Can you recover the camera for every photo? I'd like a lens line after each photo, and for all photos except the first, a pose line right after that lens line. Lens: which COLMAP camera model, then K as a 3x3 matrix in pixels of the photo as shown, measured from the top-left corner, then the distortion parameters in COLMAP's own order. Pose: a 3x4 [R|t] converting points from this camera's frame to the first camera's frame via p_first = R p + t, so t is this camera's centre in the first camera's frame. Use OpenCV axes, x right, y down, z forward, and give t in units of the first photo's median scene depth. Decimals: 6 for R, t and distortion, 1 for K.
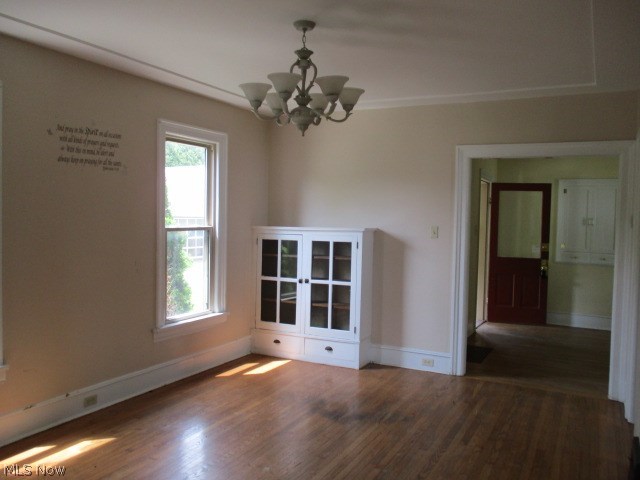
lens RADIAL K [[542.4, 0, 320.0], [0, 542.4, 240.0], [0, 0, 1]] dist [-0.028864, -0.008393]
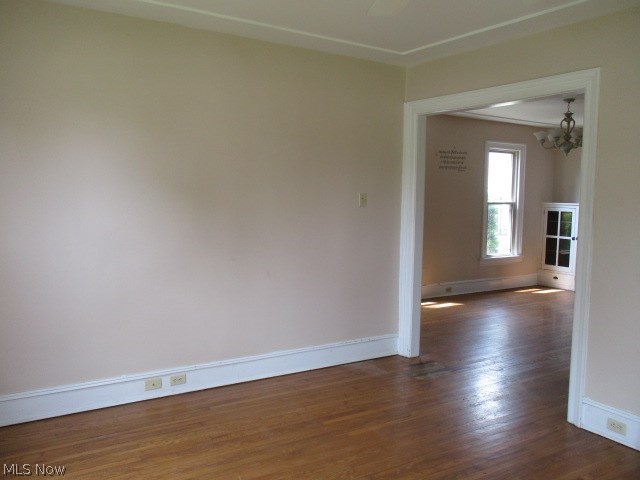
lens RADIAL K [[542.4, 0, 320.0], [0, 542.4, 240.0], [0, 0, 1]] dist [-0.028864, -0.008393]
pose [[0.867605, 0.036301, -0.495926, 0.106381], [-0.018911, 0.999019, 0.040042, 0.036558], [0.496893, -0.025362, 0.867441, -0.725377]]
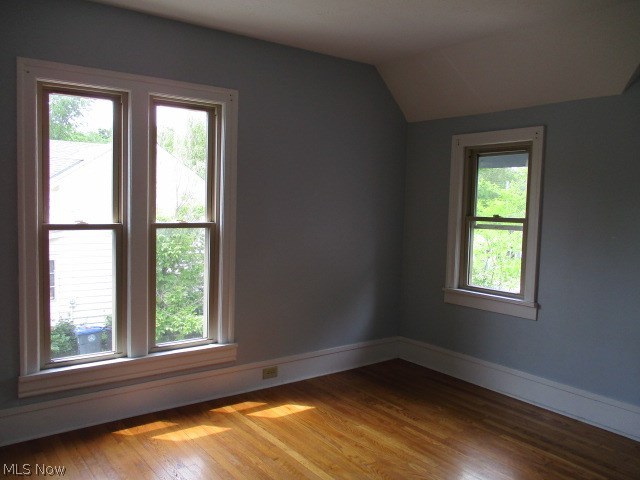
lens RADIAL K [[542.4, 0, 320.0], [0, 542.4, 240.0], [0, 0, 1]] dist [-0.028864, -0.008393]
pose [[0.907322, 0.029787, -0.419381, 0.224954], [-0.024121, 0.999532, 0.018806, -0.018232], [0.419745, -0.006947, 0.907616, 0.413544]]
